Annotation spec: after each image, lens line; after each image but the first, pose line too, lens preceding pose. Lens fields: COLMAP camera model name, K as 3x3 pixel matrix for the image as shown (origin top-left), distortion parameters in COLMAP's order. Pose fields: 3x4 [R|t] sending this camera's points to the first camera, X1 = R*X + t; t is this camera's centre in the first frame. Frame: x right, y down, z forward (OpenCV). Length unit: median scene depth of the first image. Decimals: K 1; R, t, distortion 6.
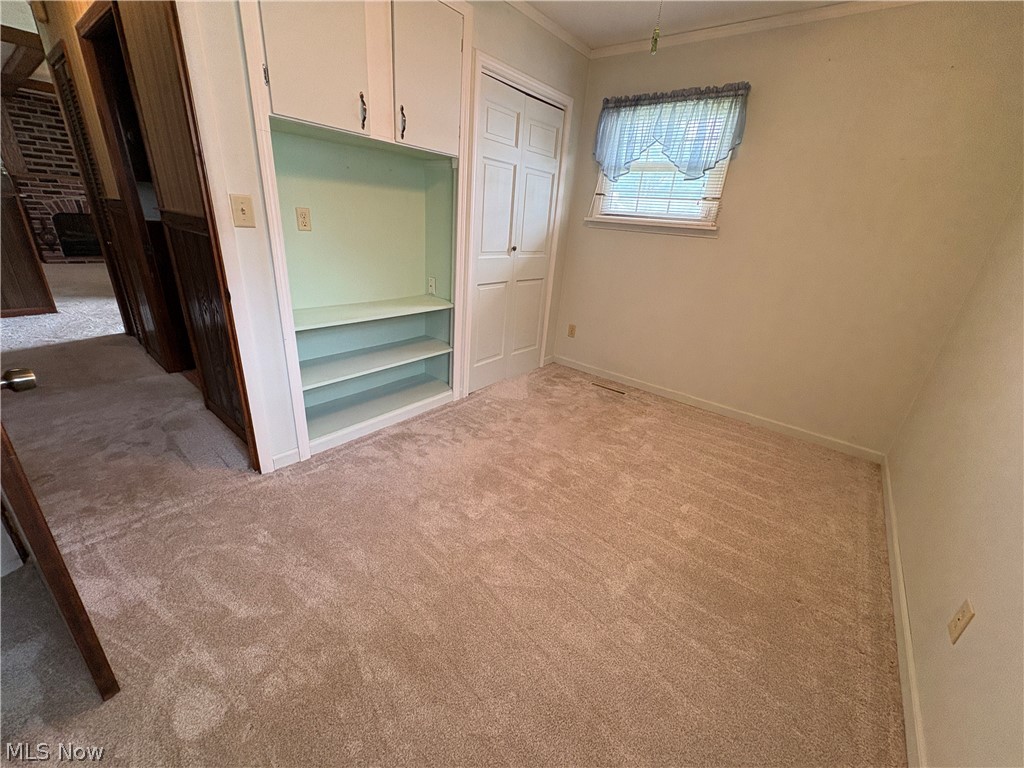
lens RADIAL K [[409.4, 0, 513.6], [0, 409.4, 386.8], [0, 0, 1]] dist [-0.000610, 0.000370]
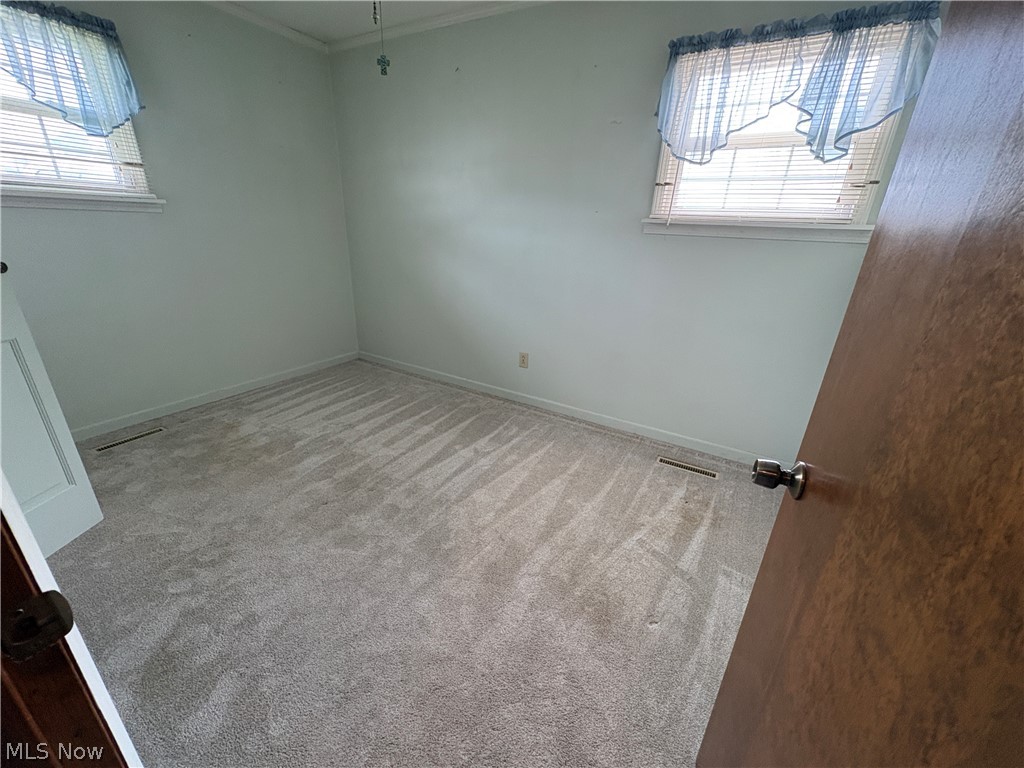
lens RADIAL K [[409.4, 0, 513.6], [0, 409.4, 386.8], [0, 0, 1]] dist [-0.000610, 0.000370]
pose [[-0.142879, -0.437486, 0.887802, -0.582622], [0.334563, 0.822854, 0.459325, -0.228243], [-0.931479, 0.362654, 0.028798, 0.458073]]
